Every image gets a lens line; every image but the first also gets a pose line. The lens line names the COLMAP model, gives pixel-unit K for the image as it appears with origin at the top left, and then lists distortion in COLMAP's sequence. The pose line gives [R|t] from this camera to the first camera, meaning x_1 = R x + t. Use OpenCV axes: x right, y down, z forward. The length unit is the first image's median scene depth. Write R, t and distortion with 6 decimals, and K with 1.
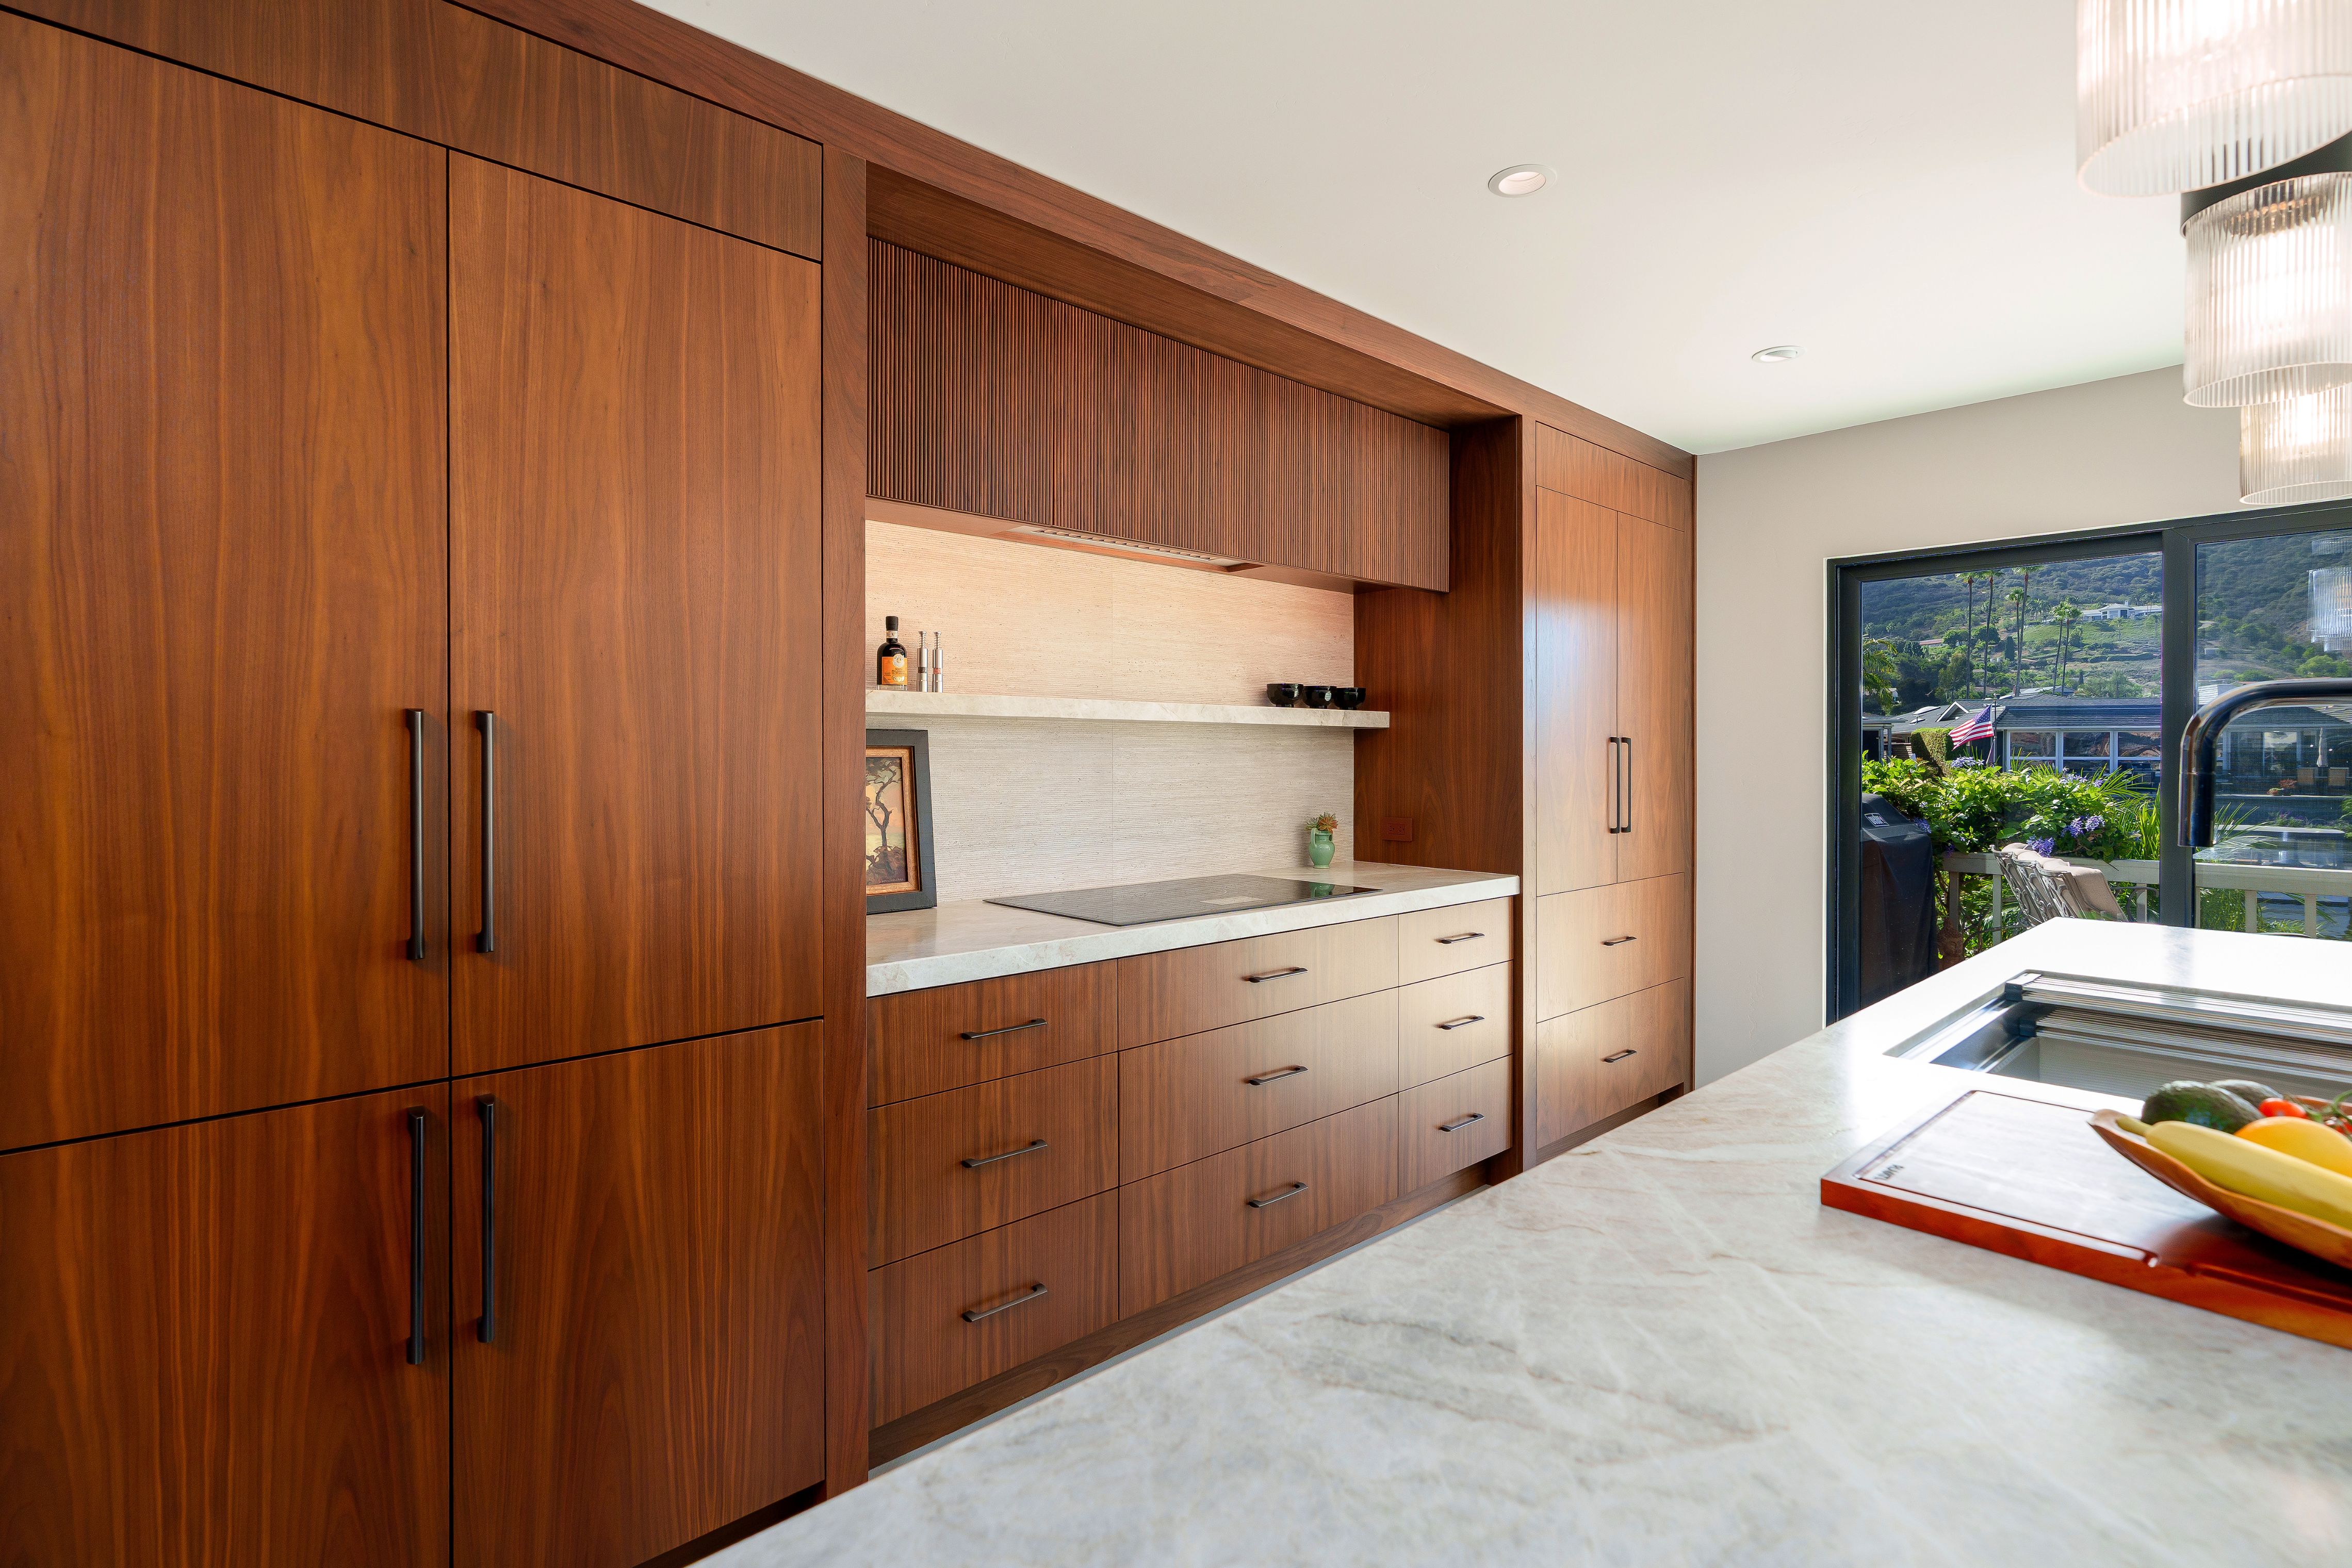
lens RADIAL K [[1103.0, 0, 1163.0], [0, 1103.0, 758.9], [0, 0, 1]] dist [-0.002891, -0.000261]
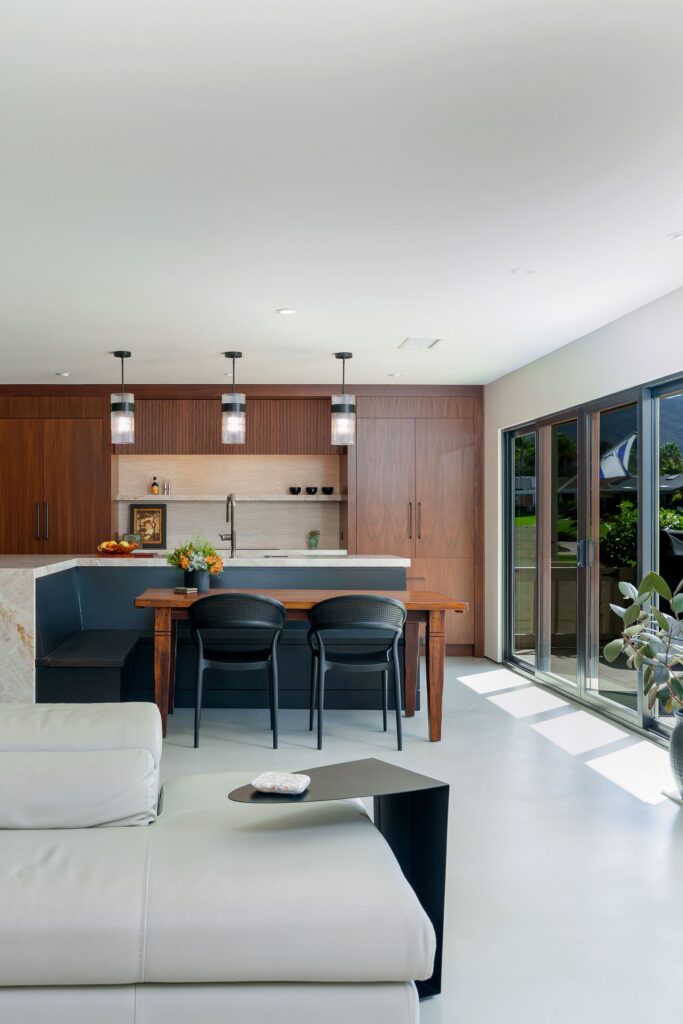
lens RADIAL K [[984.3, 0, 213.6], [0, 984.3, 529.2], [0, 0, 1]] dist [0.011044, 0.007894]
pose [[0.739087, 0.004255, -0.673597, 2.862066], [-0.002385, 0.999990, 0.003700, 0.063419], [0.673606, -0.001128, 0.739090, -1.882605]]
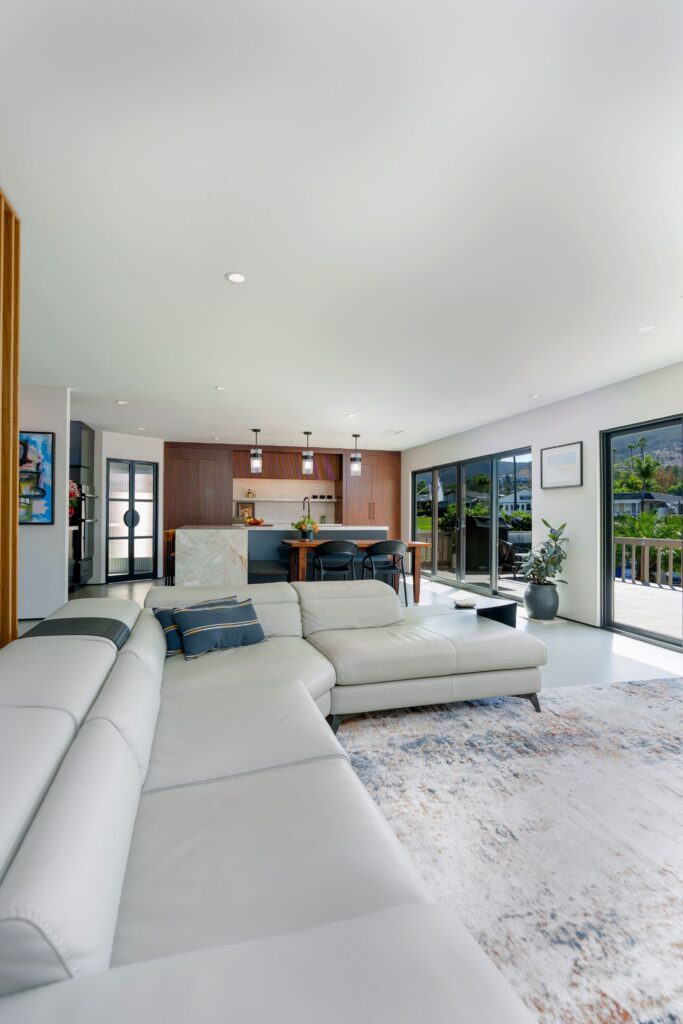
lens RADIAL K [[491.9, 0, 326.5], [0, 491.9, 511.9], [0, 0, 1]] dist [-0.001035, 0.000747]
pose [[0.881983, 0.000489, -0.471282, 2.492252], [-0.006827, 0.999908, -0.011739, 0.106121], [0.471232, 0.013571, 0.881905, -2.497834]]
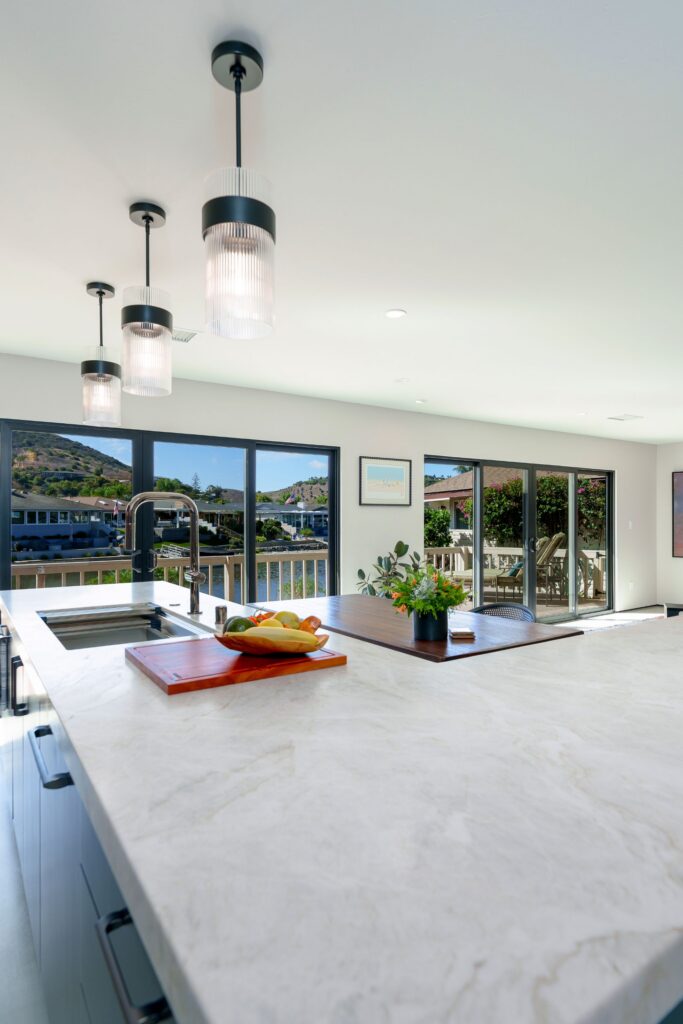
lens RADIAL K [[565.2, 0, 341.5], [0, 565.2, 512.0], [0, 0, 1]] dist [0.000946, 0.000516]
pose [[0.137101, 0.012760, 0.990475, -0.265867], [0.005110, 0.999895, -0.013589, 0.003958], [-0.990544, 0.006925, 0.137021, 0.186243]]
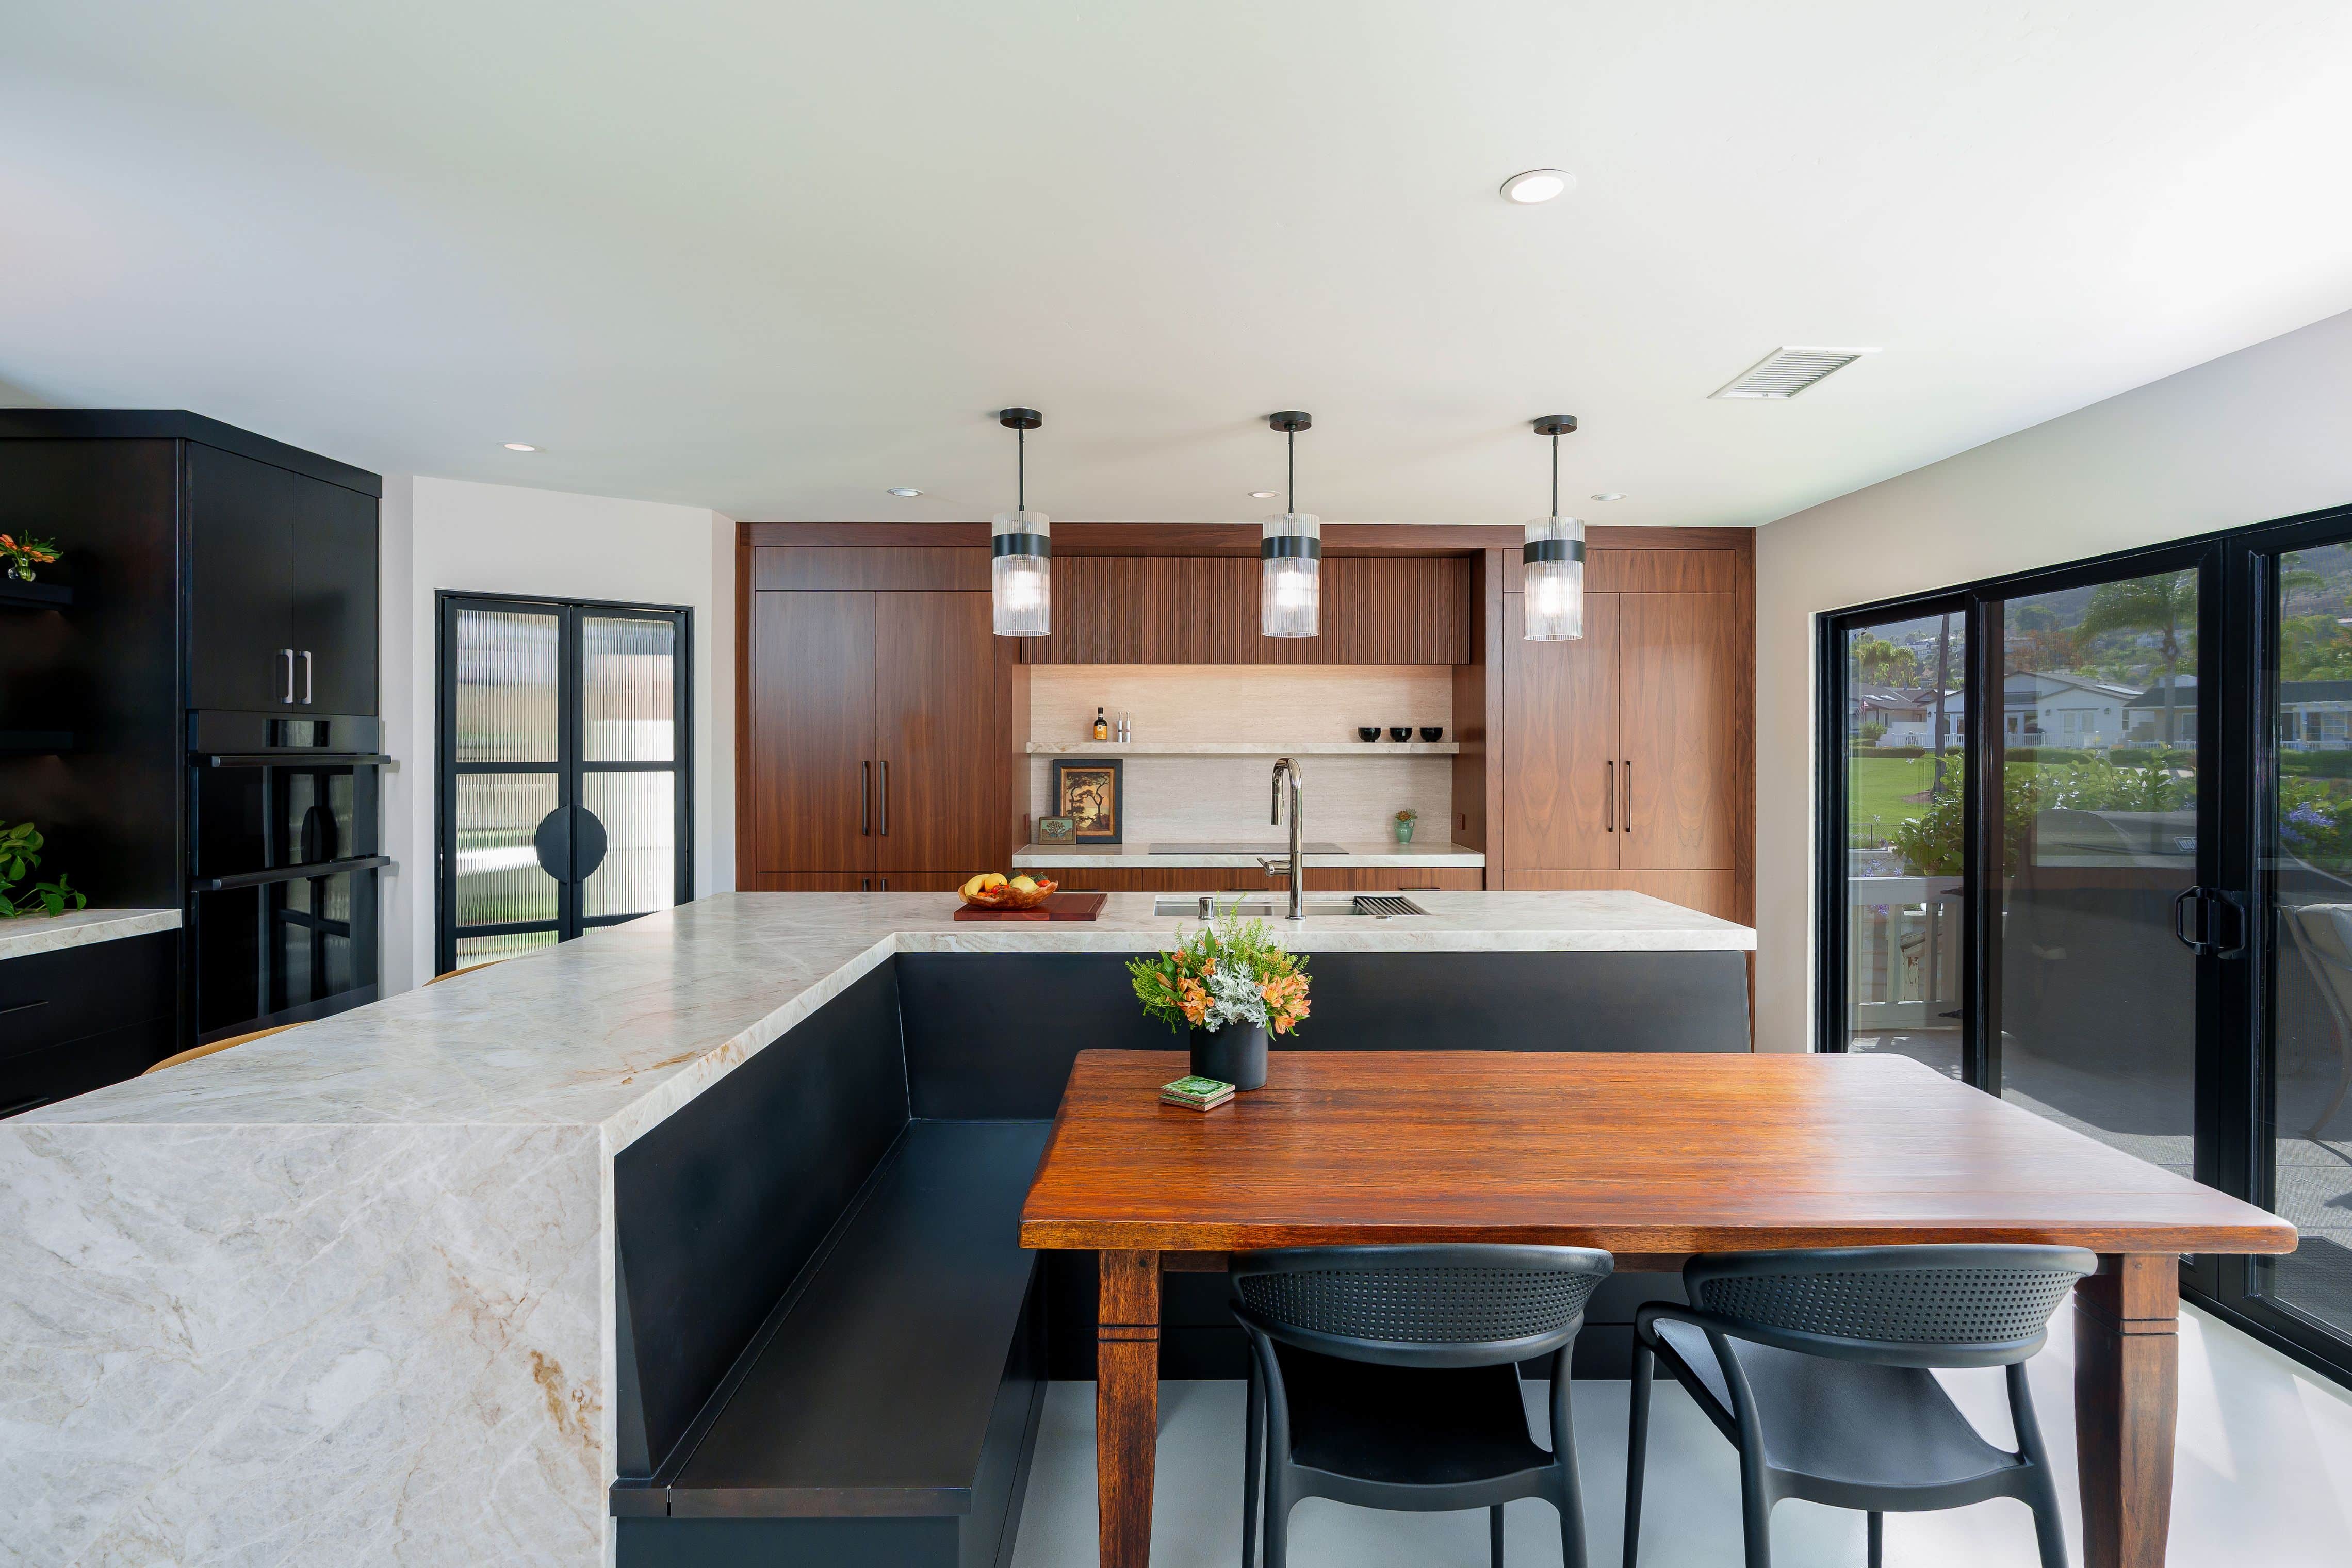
lens RADIAL K [[1129.9, 0, 1192.8], [0, 1129.9, 749.9], [0, 0, 1]] dist [-0.001035, 0.000747]
pose [[0.753330, 0.002071, -0.657640, 1.596549], [-0.002430, 0.999997, 0.000365, -0.055954], [0.657638, 0.001323, 0.753333, -0.648559]]
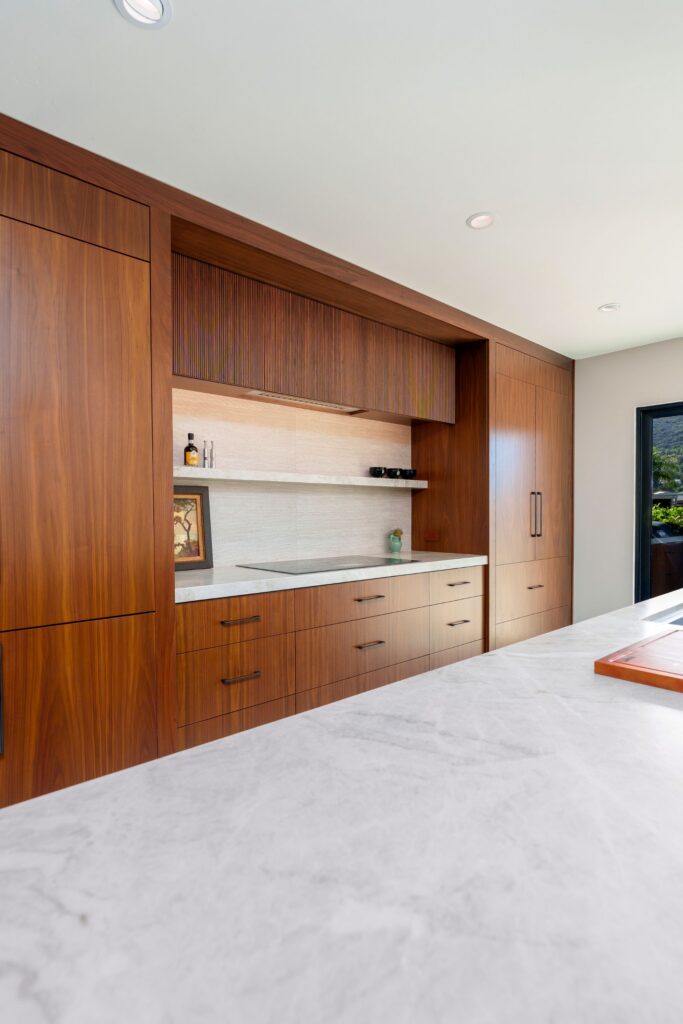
lens RADIAL K [[511.8, 0, 321.8], [0, 511.8, 526.6], [0, 0, 1]] dist [-0.002508, 0.000133]
pose [[0.999681, -0.006635, -0.024363, 0.040485], [0.007149, 0.999753, 0.021057, 0.040701], [0.024217, -0.021224, 0.999481, 0.000761]]
